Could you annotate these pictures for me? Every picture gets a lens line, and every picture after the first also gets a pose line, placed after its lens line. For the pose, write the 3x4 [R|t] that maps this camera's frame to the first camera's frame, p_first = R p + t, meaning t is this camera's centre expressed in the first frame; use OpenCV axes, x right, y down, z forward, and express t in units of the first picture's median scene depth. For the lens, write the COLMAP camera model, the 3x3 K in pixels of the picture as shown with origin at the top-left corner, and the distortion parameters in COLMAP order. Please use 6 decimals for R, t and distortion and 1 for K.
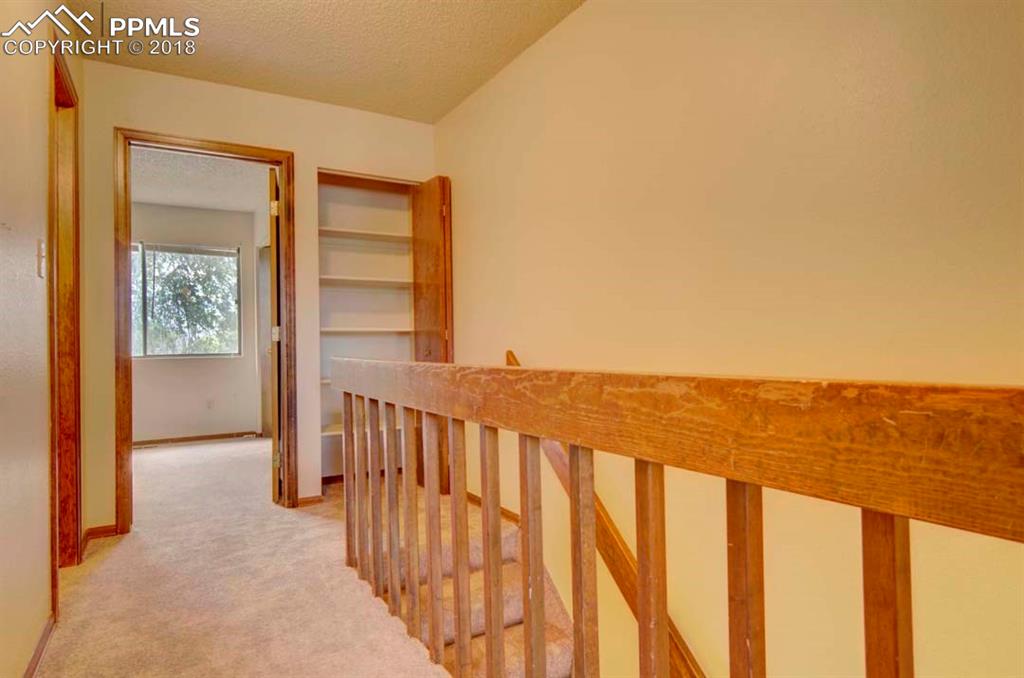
lens RADIAL K [[587.4, 0, 526.3], [0, 587.4, 343.1], [0, 0, 1]] dist [0.020597, -0.000258]
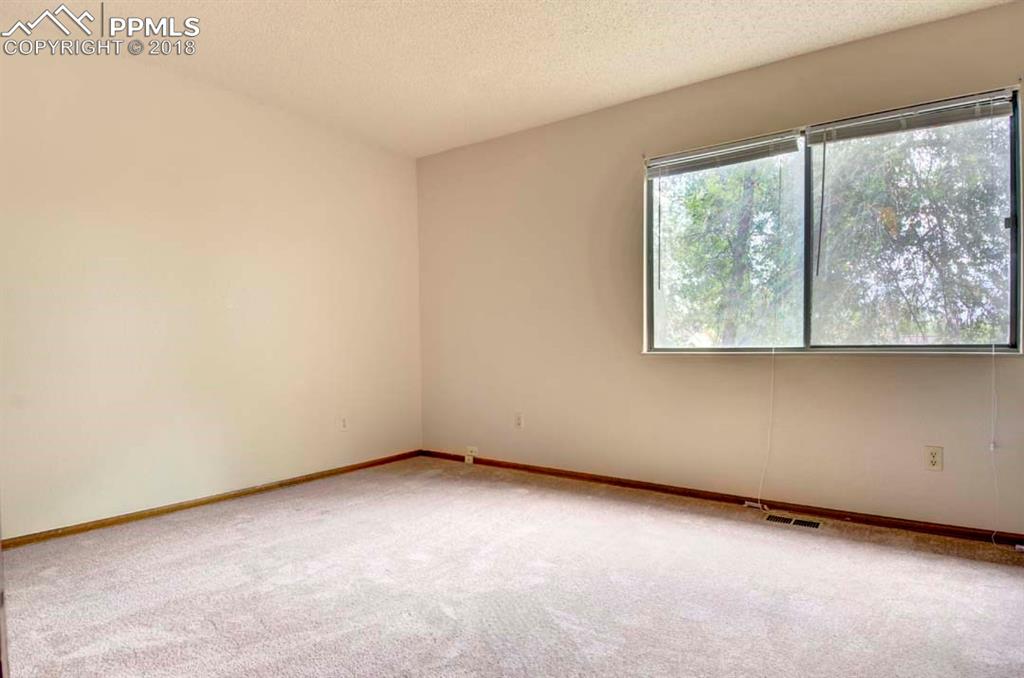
lens RADIAL K [[587.4, 0, 526.3], [0, 587.4, 343.1], [0, 0, 1]] dist [0.020597, -0.000258]
pose [[0.406259, 0.022532, -0.913480, -0.093640], [0.000584, 0.999689, 0.024919, 0.001992], [0.913758, -0.010657, 0.406120, 0.199558]]
